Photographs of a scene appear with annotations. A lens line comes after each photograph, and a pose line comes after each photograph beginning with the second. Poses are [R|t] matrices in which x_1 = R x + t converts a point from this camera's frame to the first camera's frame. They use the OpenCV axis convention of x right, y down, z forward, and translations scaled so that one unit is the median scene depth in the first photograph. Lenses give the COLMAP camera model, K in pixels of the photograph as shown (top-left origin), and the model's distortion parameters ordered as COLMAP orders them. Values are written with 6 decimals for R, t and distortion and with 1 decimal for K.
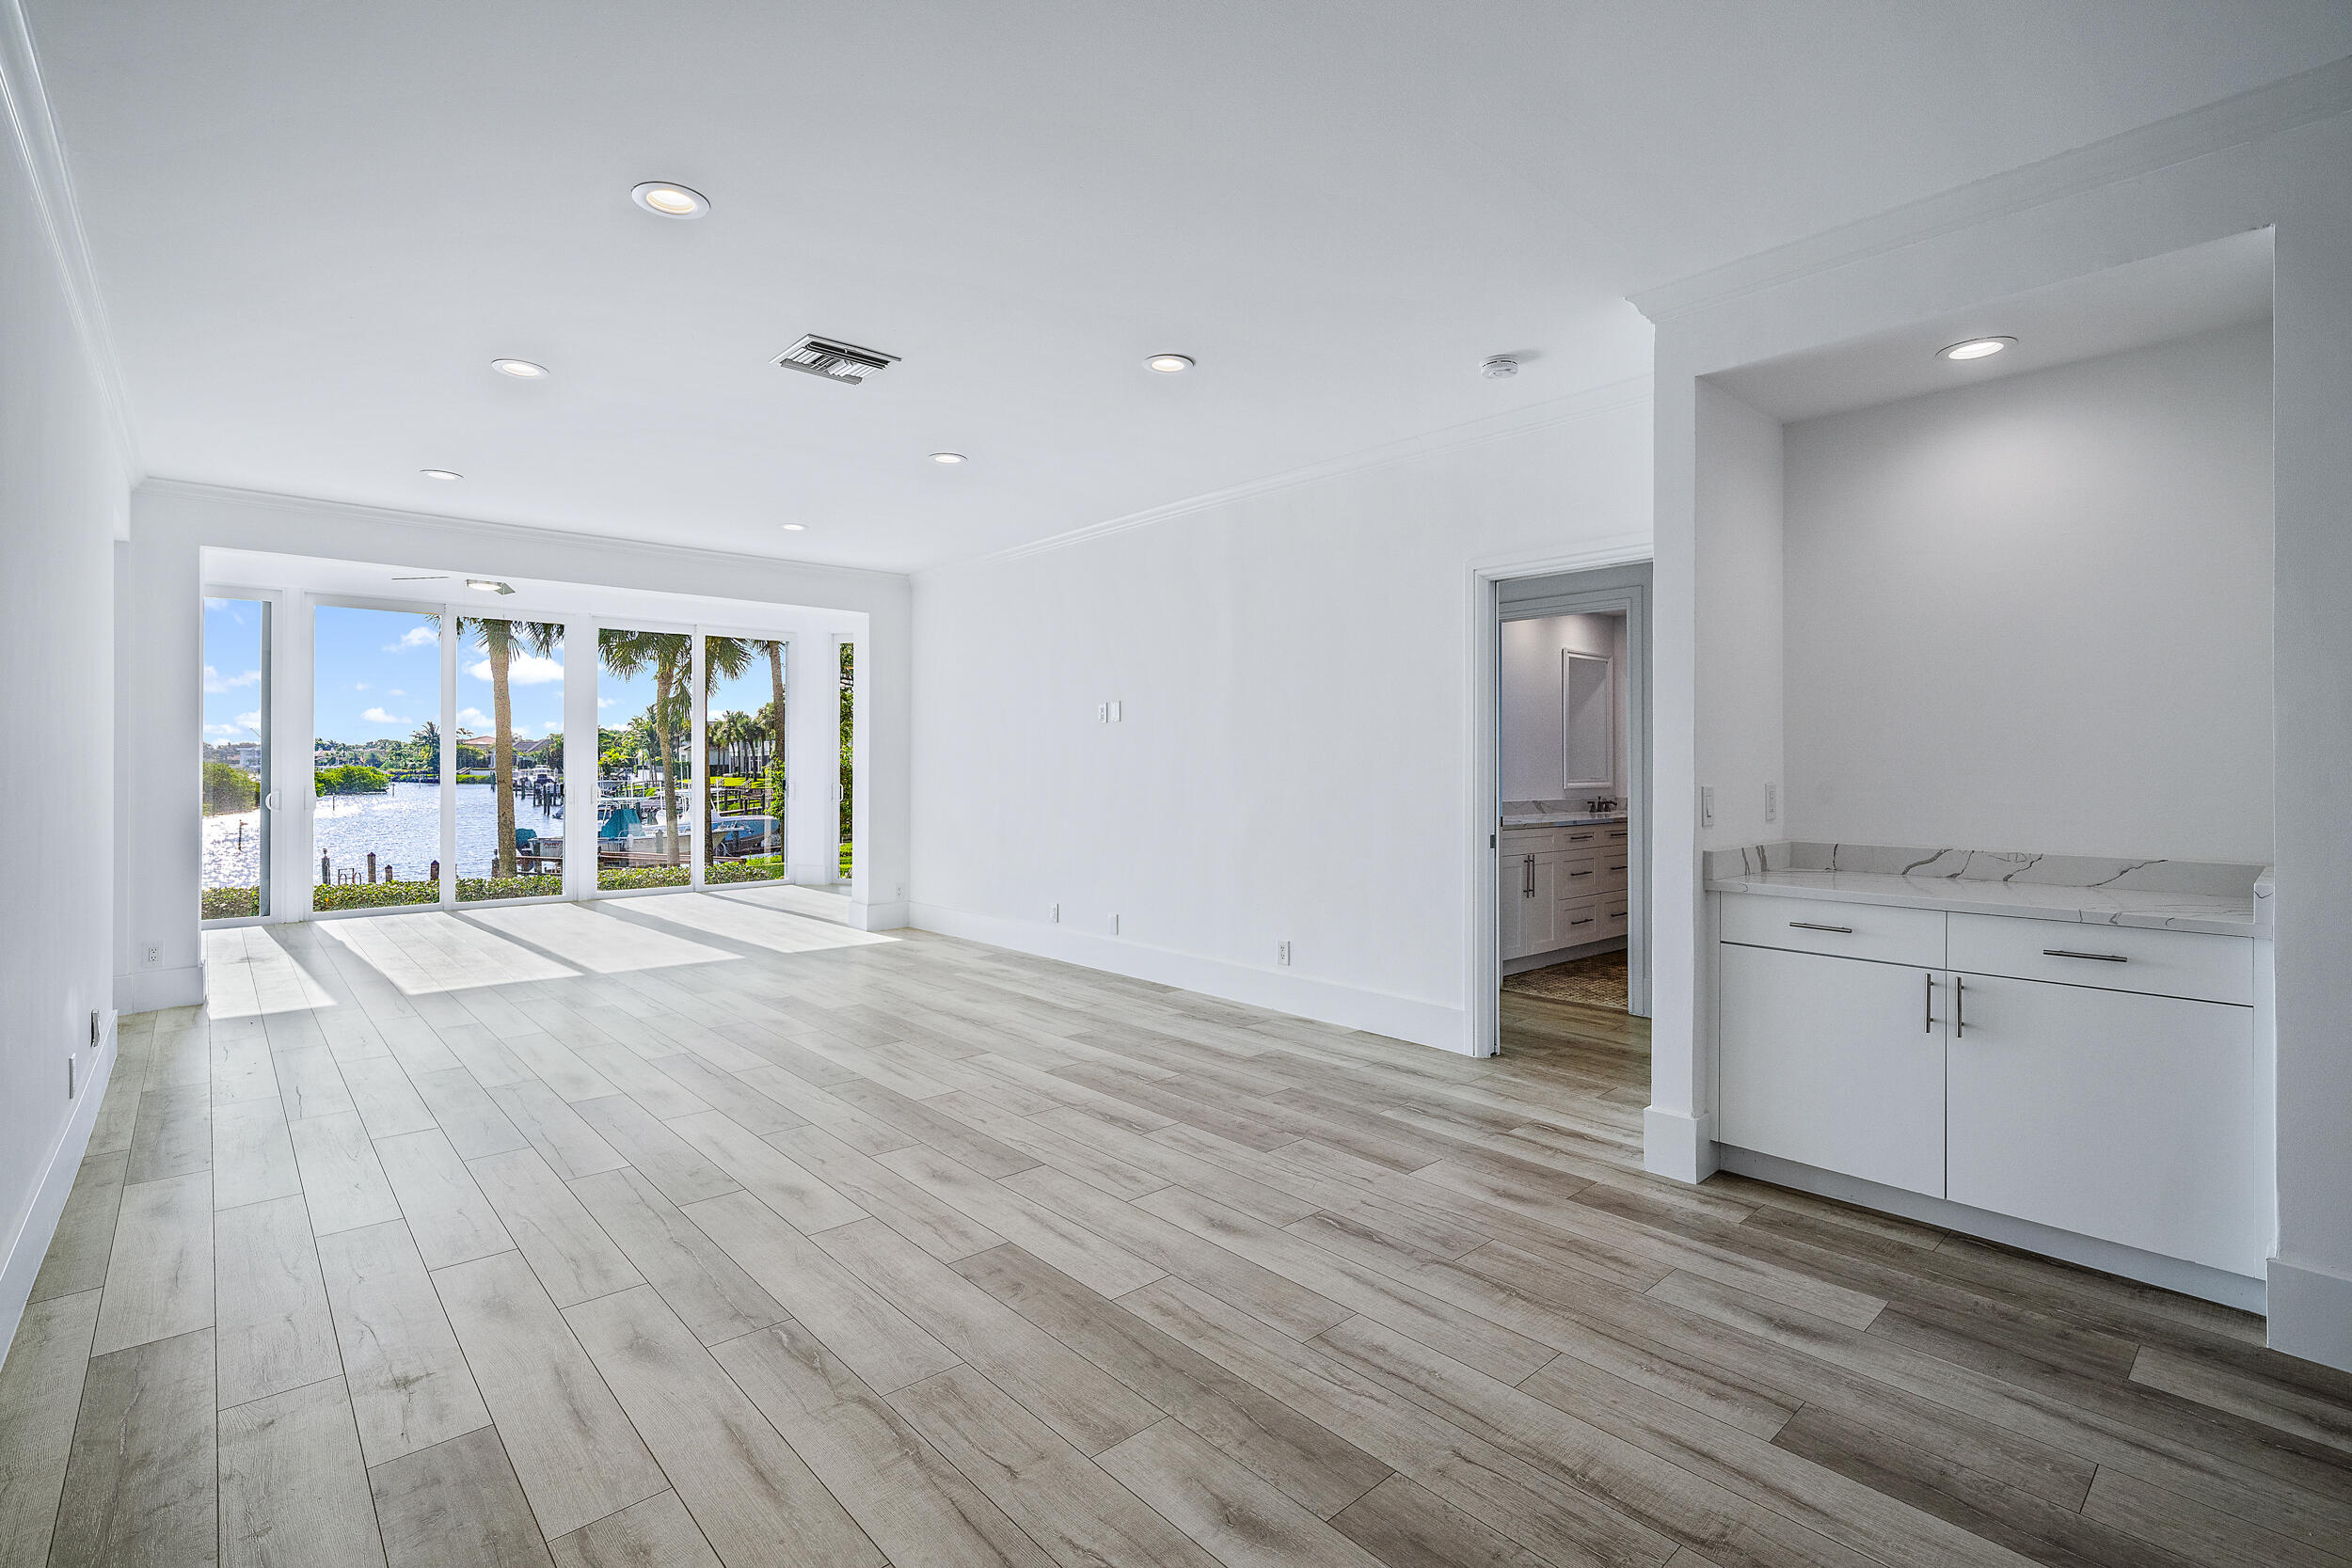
lens RADIAL K [[1078.4, 0, 1173.1], [0, 1078.4, 771.0], [0, 0, 1]] dist [0.002952, -0.000167]
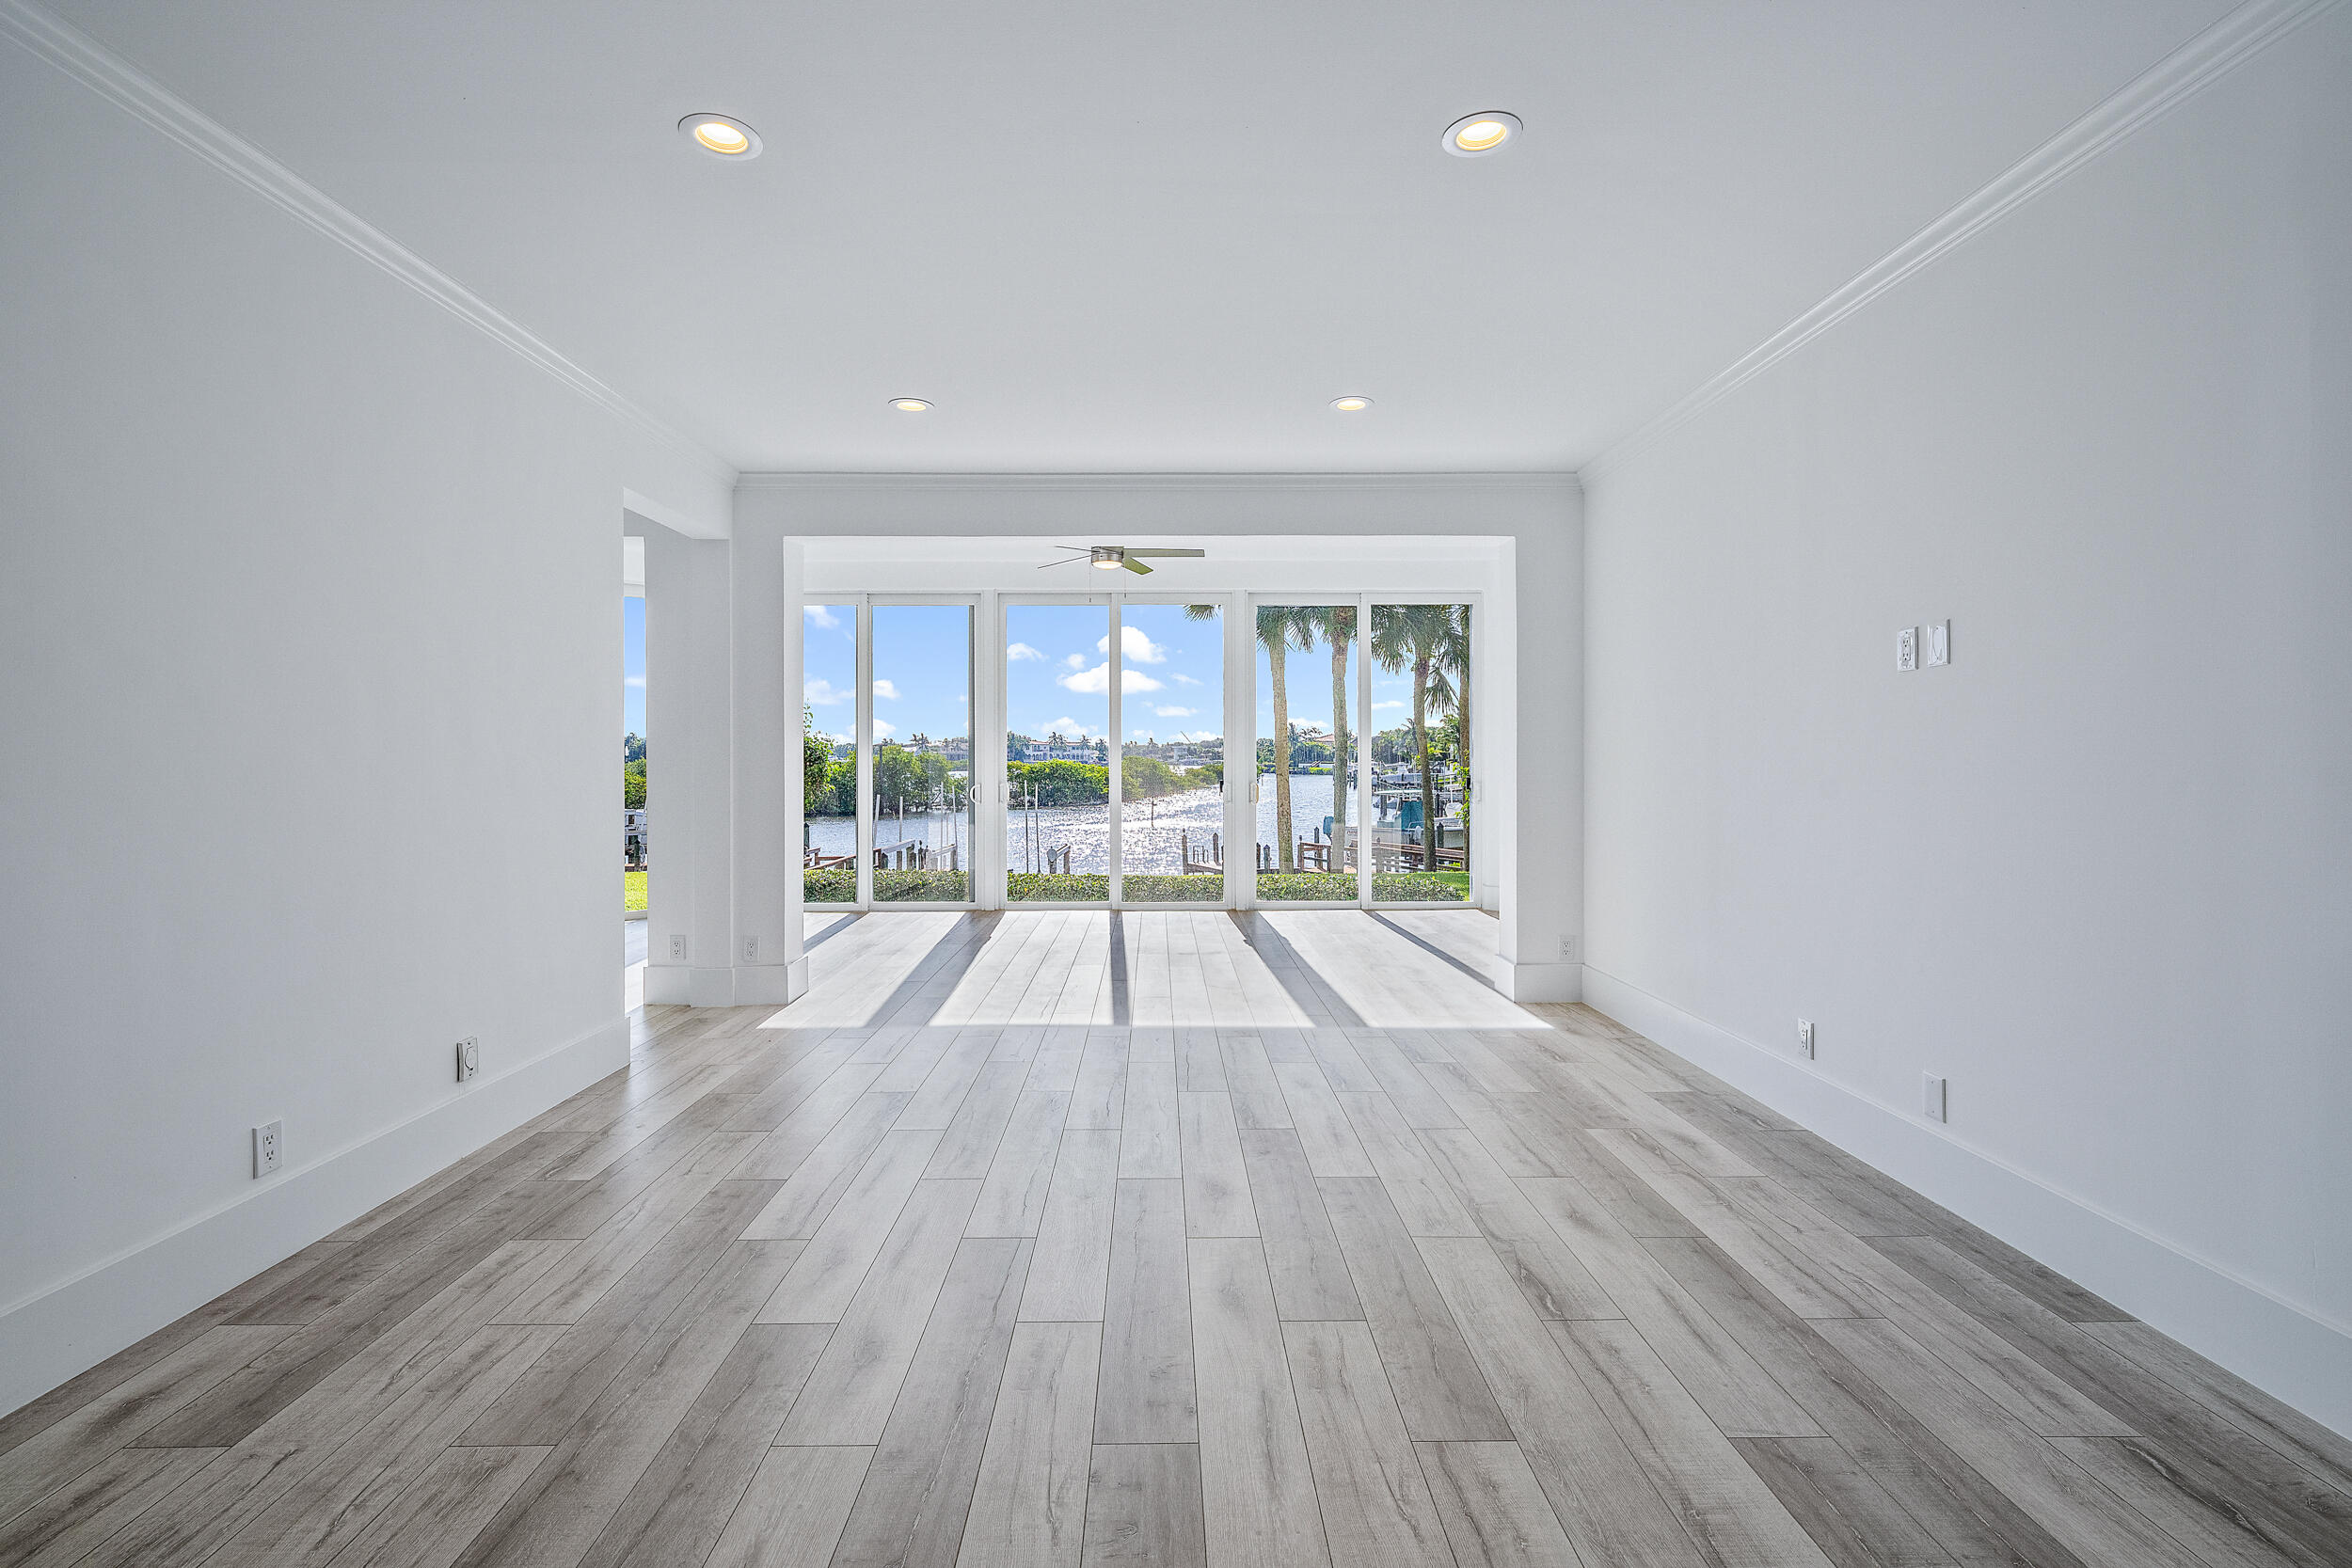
lens RADIAL K [[1078.4, 0, 1176.1], [0, 1078.4, 737.5], [0, 0, 1]] dist [0.002952, -0.000167]
pose [[0.749894, -0.015149, -0.661385, 0.008081], [-0.001319, 0.999702, -0.024393, -0.001145], [0.661557, 0.019165, 0.749650, 0.345032]]
